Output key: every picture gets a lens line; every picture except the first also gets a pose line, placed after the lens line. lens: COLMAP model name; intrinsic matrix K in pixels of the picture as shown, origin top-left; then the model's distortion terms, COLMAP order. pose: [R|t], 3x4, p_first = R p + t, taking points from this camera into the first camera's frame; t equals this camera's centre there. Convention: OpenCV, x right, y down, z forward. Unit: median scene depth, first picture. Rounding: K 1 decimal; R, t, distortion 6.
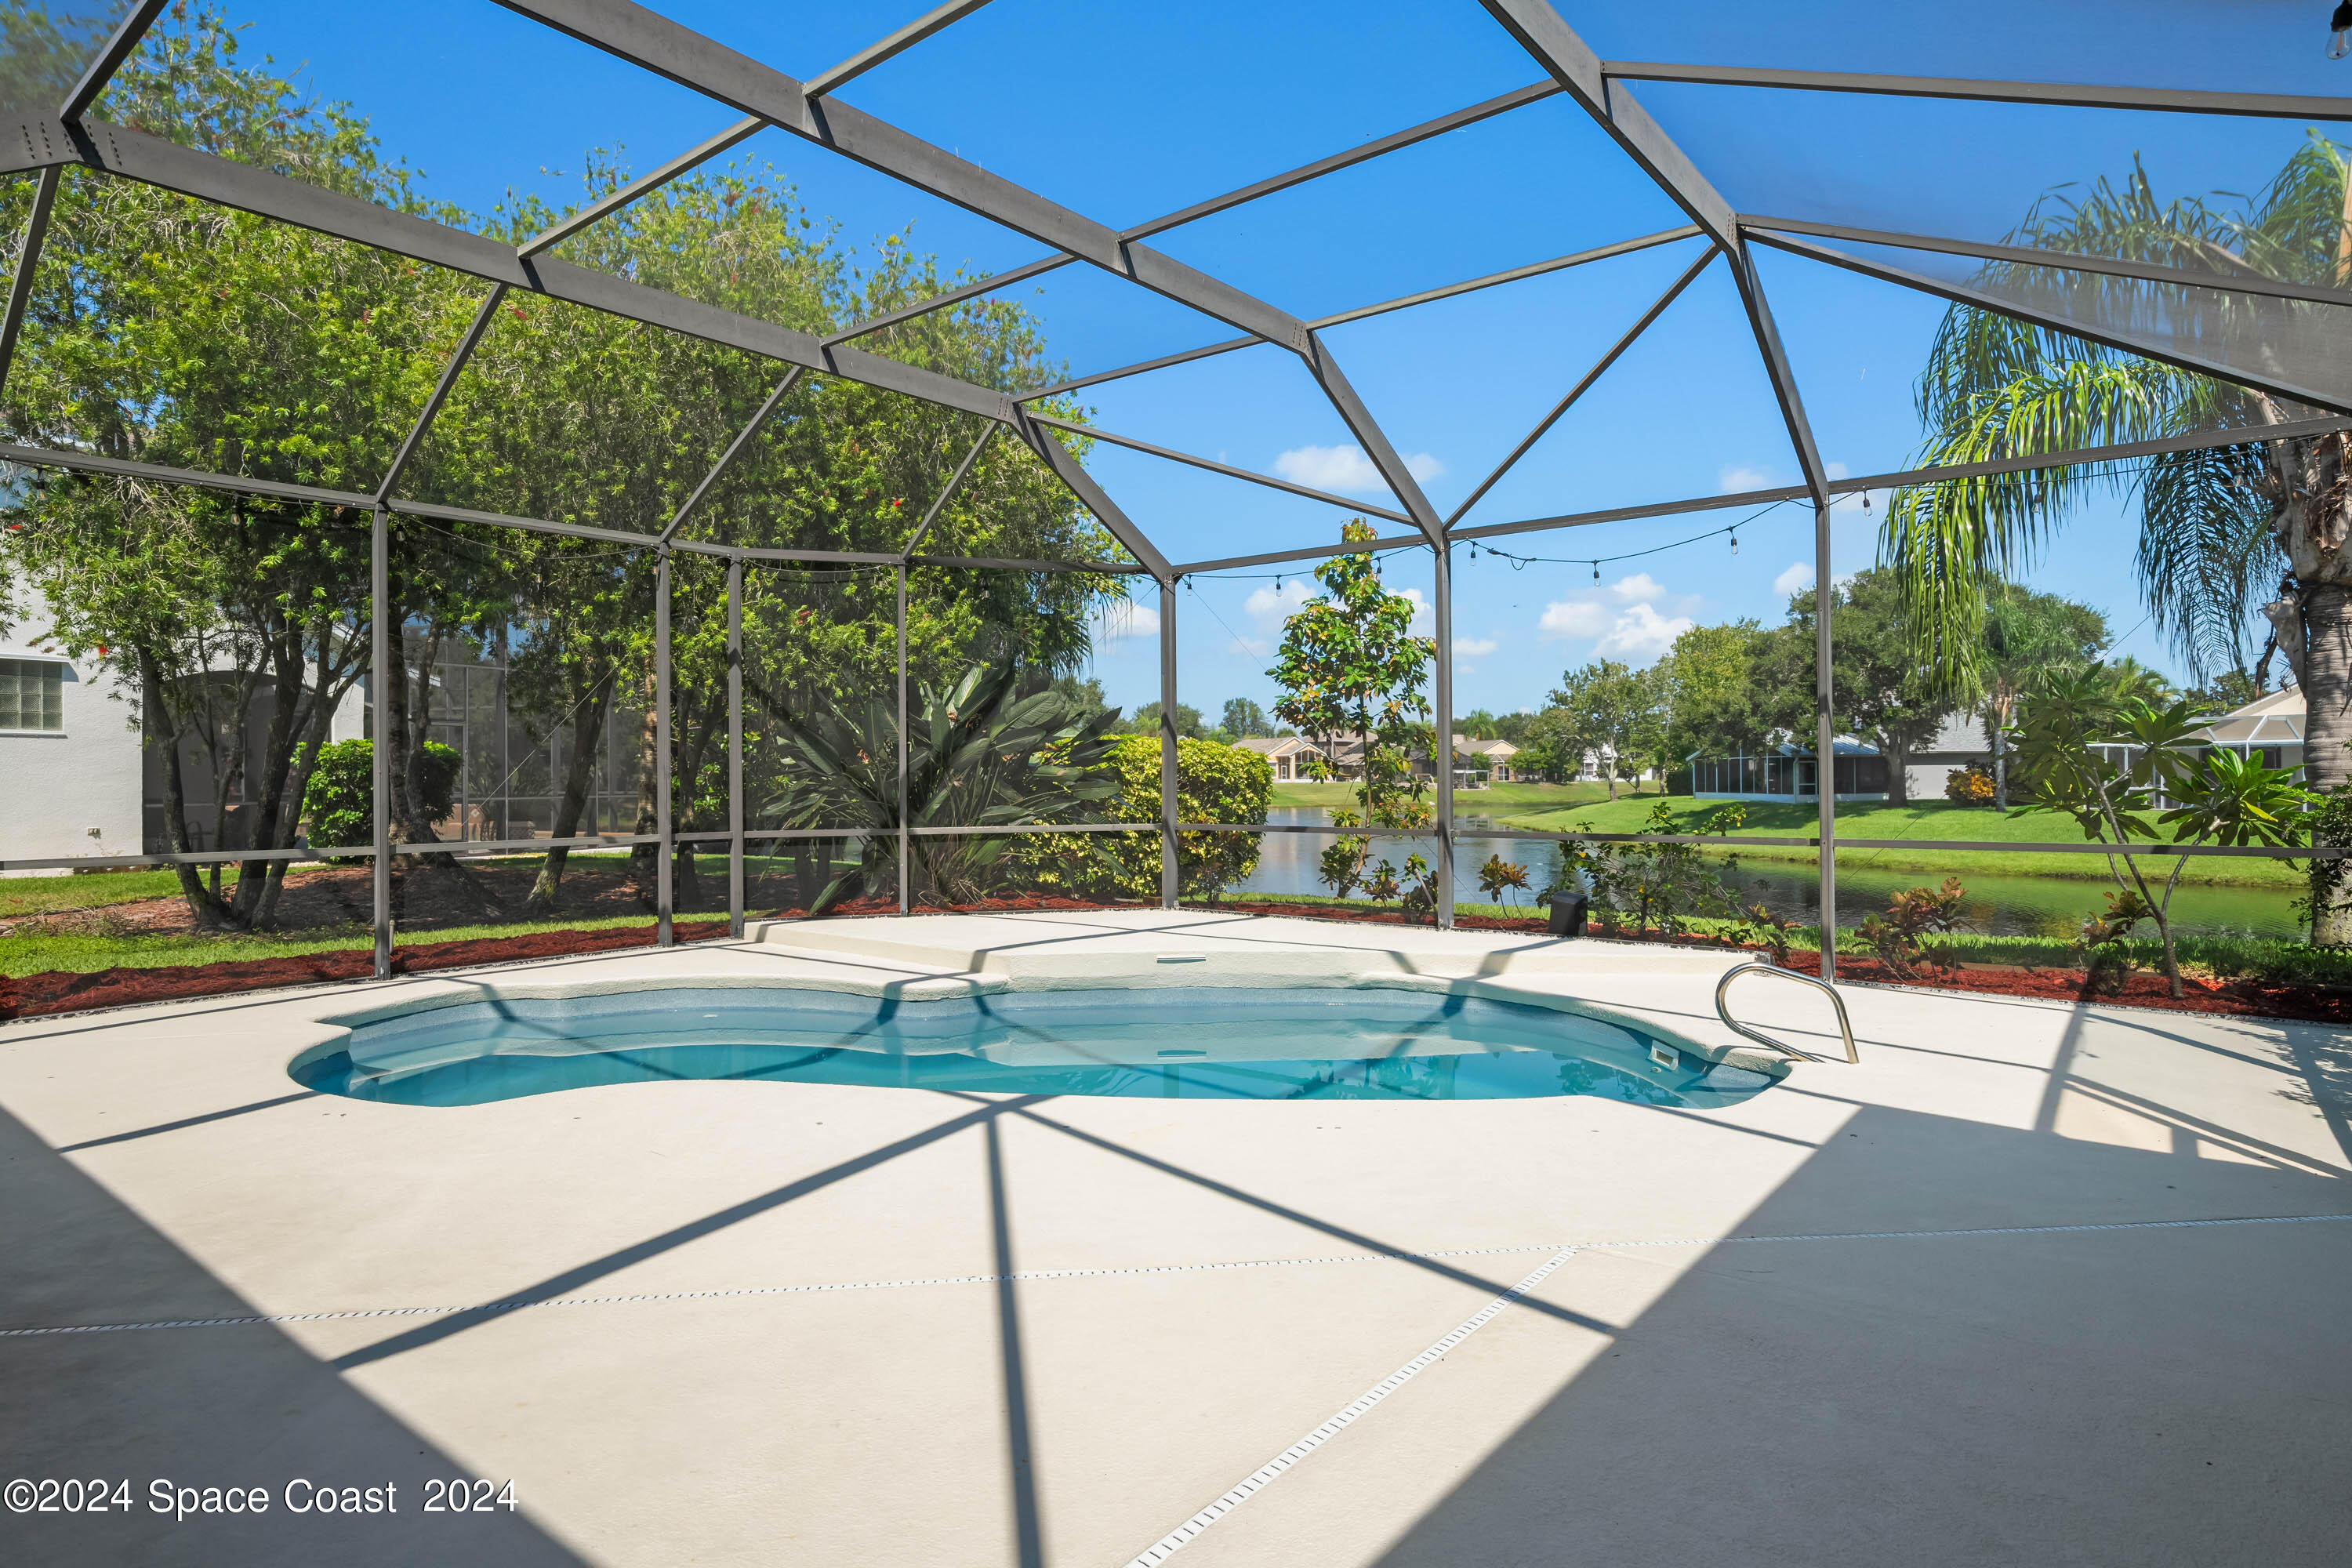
lens RADIAL K [[1310.4, 0, 1180.3], [0, 1310.4, 781.7], [0, 0, 1]] dist [-0.001130, -0.000965]
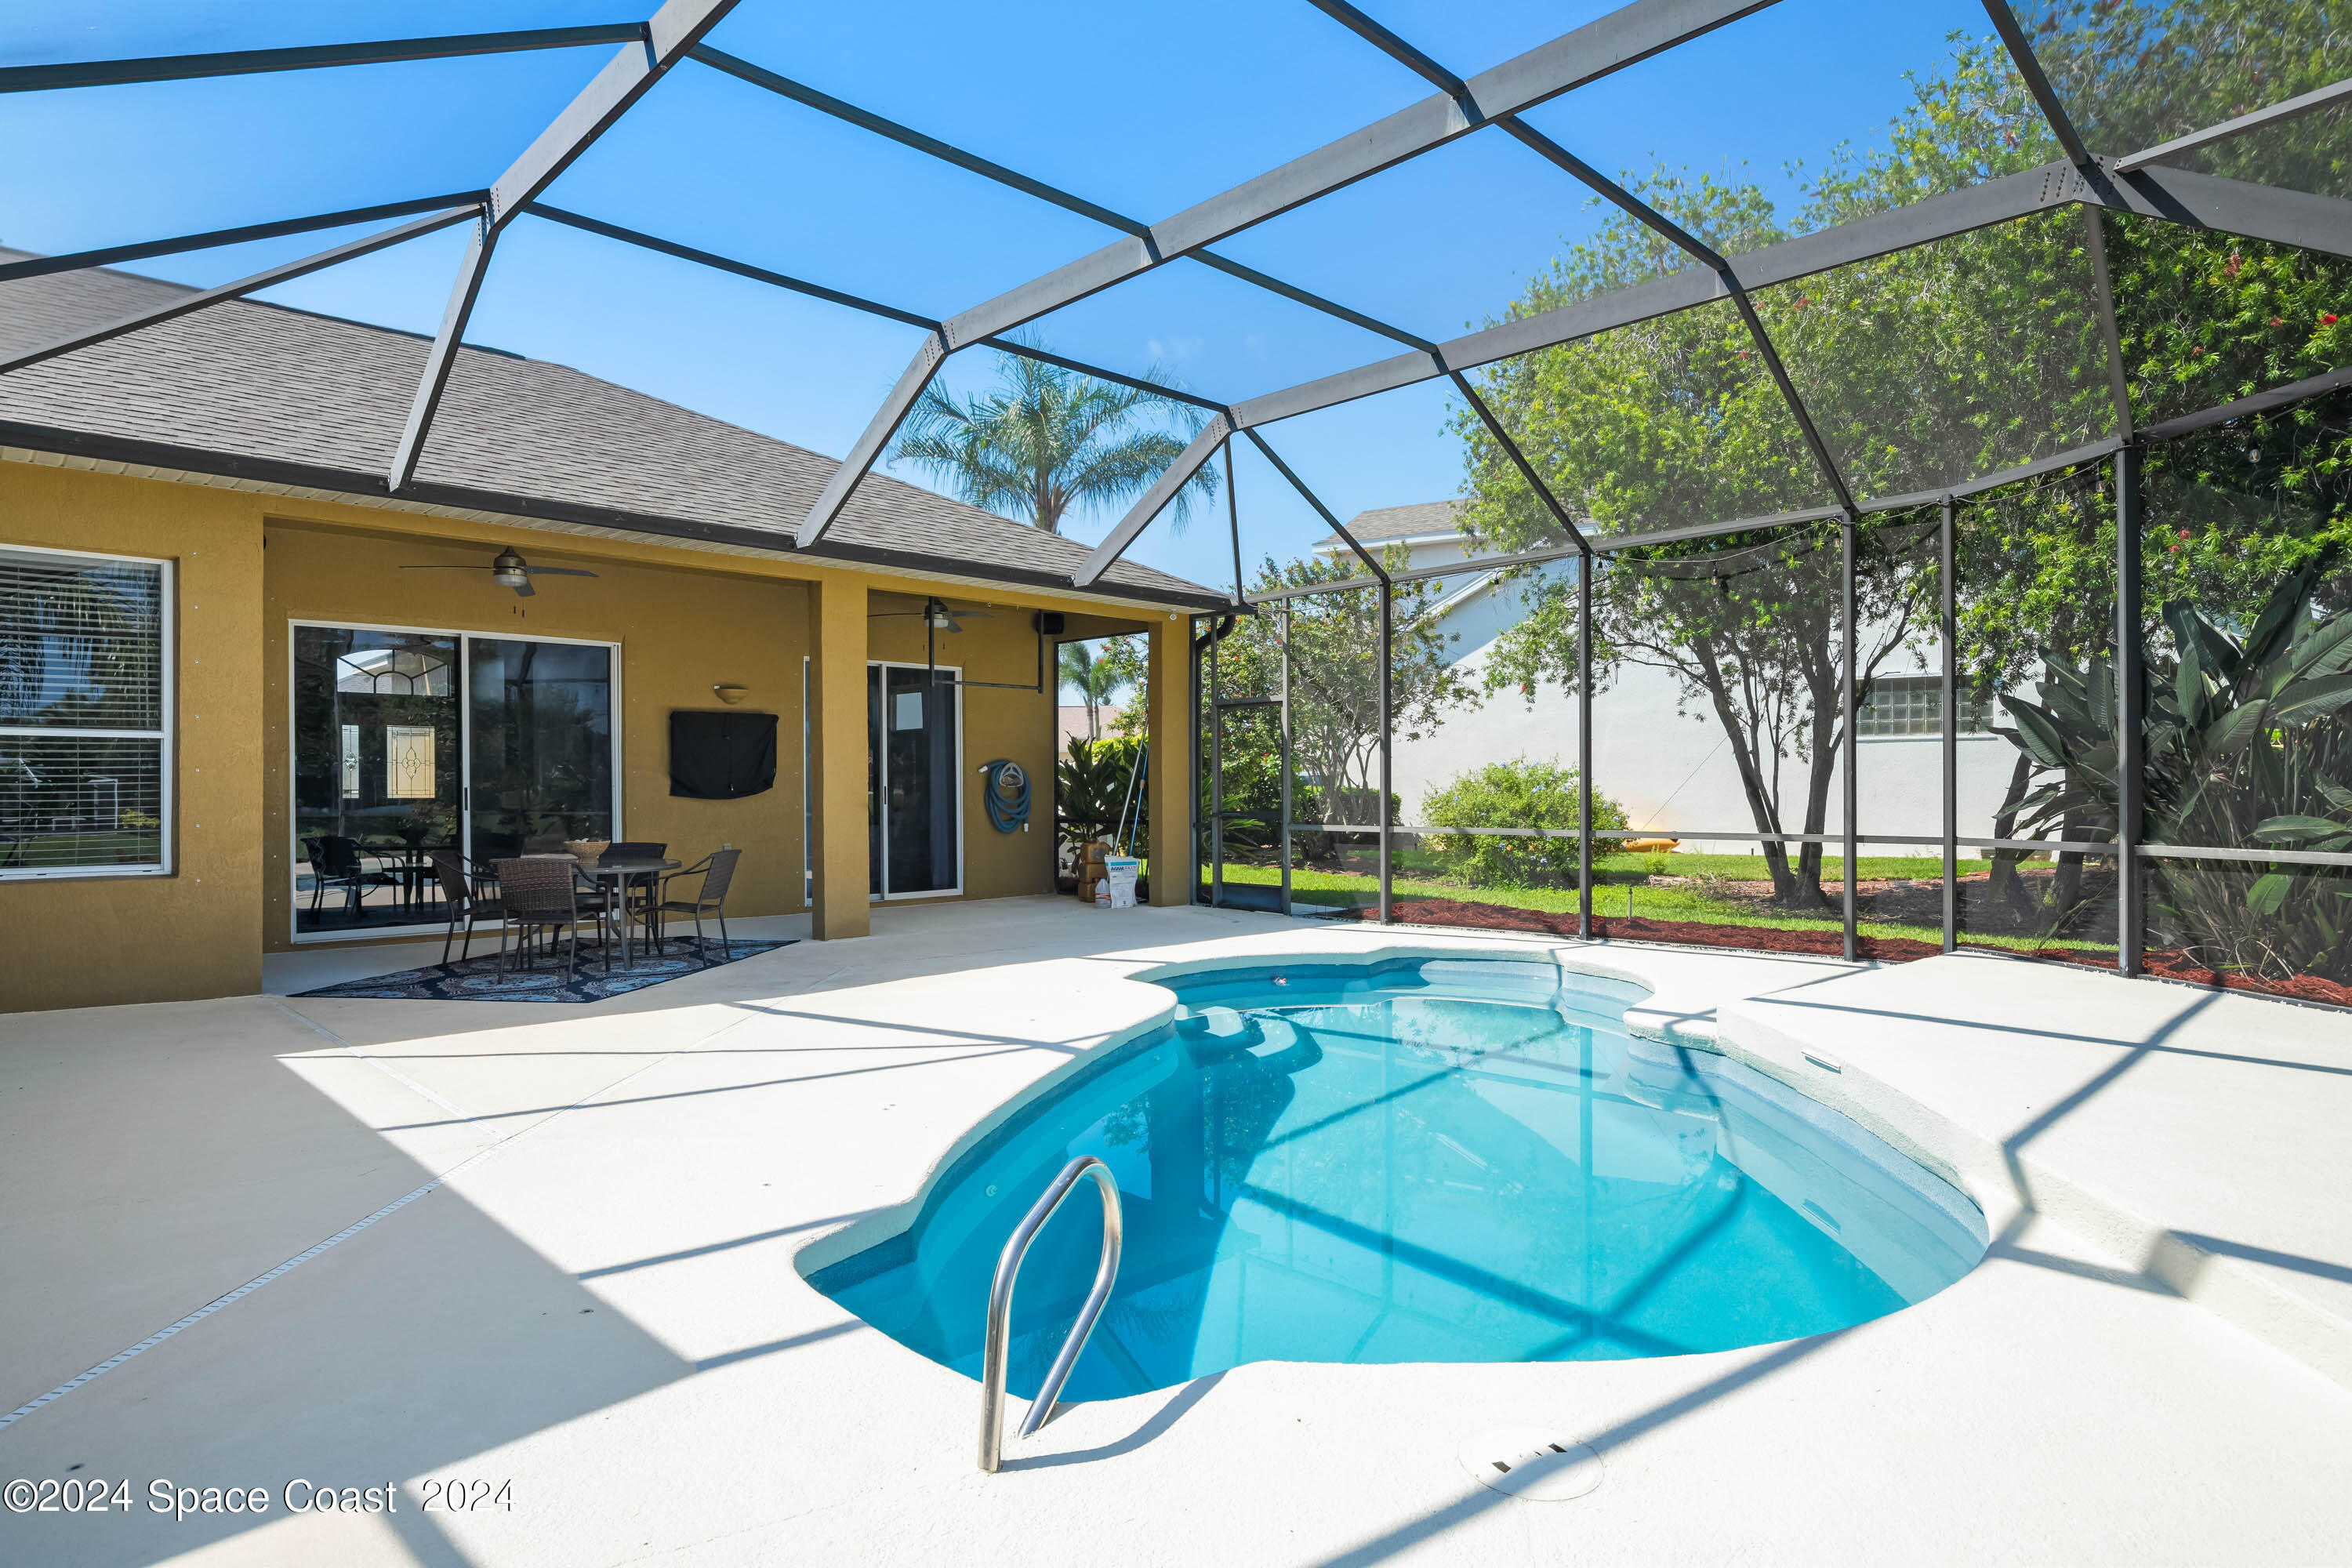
lens RADIAL K [[1310.4, 0, 1191.8], [0, 1310.4, 786.3], [0, 0, 1]] dist [-0.001130, -0.000965]
pose [[-0.106692, 0.007050, -0.994267, 0.469525], [0.001921, 0.999974, 0.006884, 0.000911], [0.994290, -0.001175, -0.106702, 0.565519]]
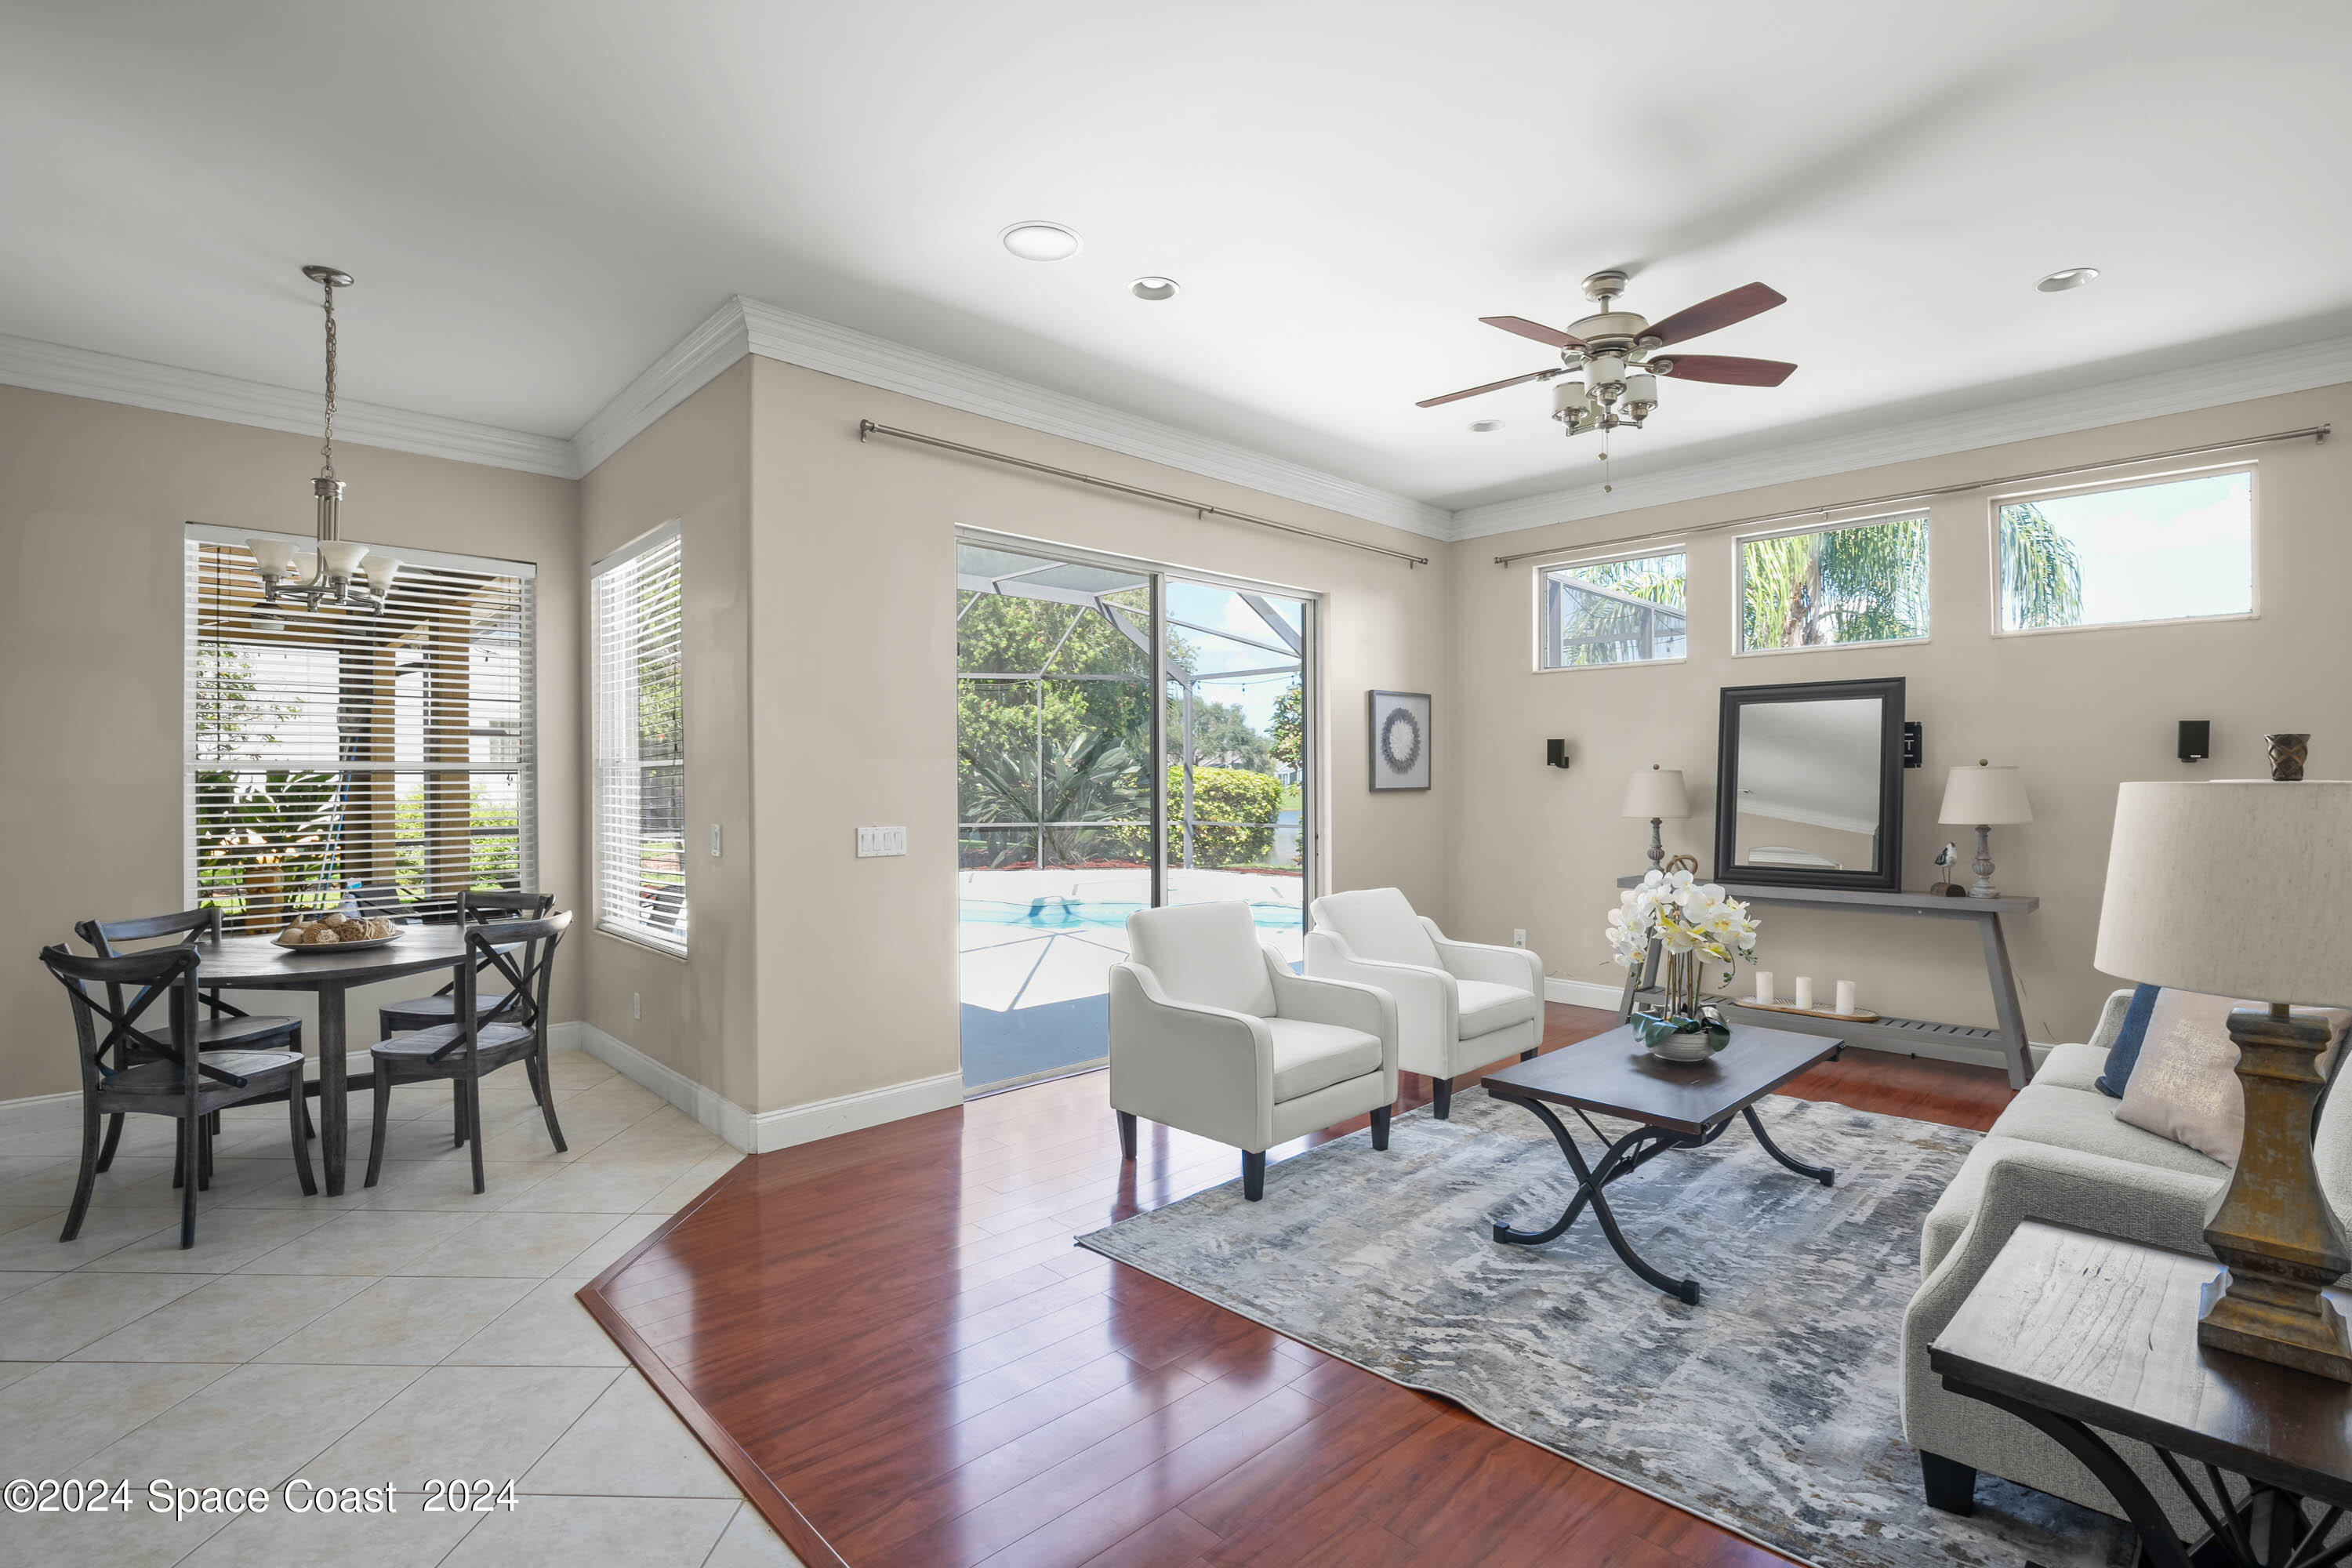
lens RADIAL K [[1095.9, 0, 1190.5], [0, 1095.9, 793.2], [0, 0, 1]] dist [-0.010983, -0.000082]
pose [[0.992927, 0.005457, -0.118605, 0.169104], [-0.004652, 0.999964, 0.007062, -0.016429], [0.118639, -0.006460, 0.992916, -0.469037]]
